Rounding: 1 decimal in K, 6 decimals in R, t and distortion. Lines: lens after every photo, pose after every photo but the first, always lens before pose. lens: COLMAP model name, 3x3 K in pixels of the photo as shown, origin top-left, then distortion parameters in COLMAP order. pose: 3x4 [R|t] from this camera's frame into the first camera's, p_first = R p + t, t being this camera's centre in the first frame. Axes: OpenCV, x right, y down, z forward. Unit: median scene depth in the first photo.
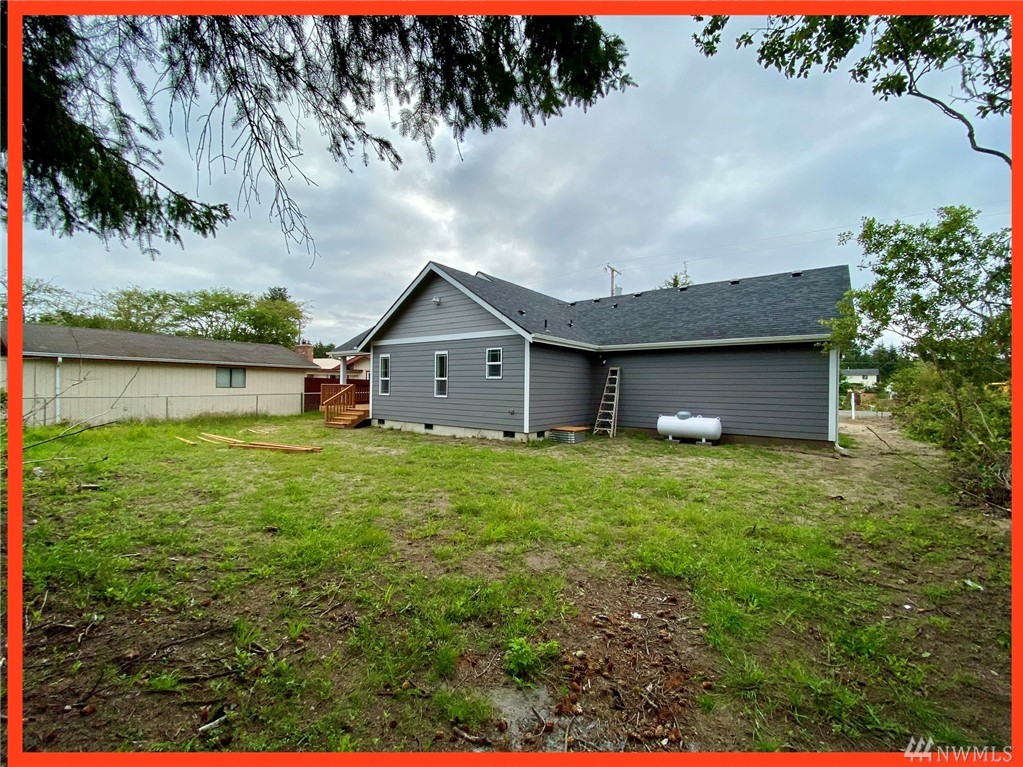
lens RADIAL K [[417.2, 0, 511.5], [0, 417.2, 383.5], [0, 0, 1]] dist [0.021385, -0.021891]
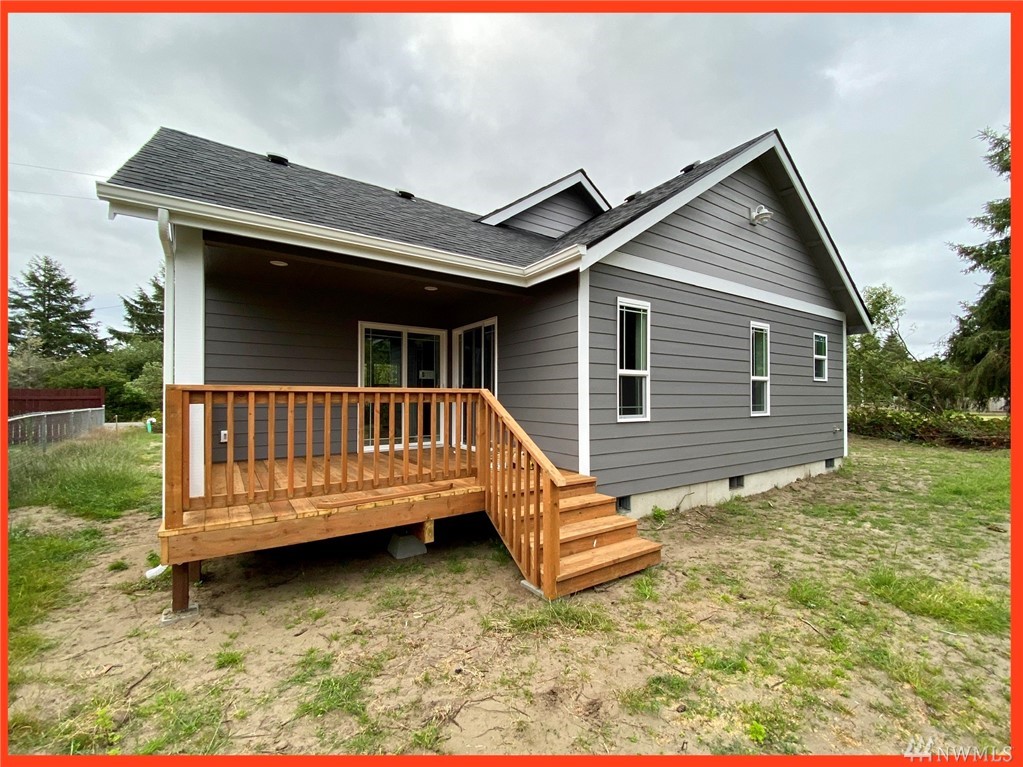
lens RADIAL K [[417.2, 0, 511.5], [0, 417.2, 383.5], [0, 0, 1]] dist [0.021385, -0.021891]
pose [[0.345294, 0.015377, 0.938369, -0.672379], [-0.003151, 0.999879, -0.015226, 0.003276], [-0.938489, 0.002301, 0.345300, 1.009876]]
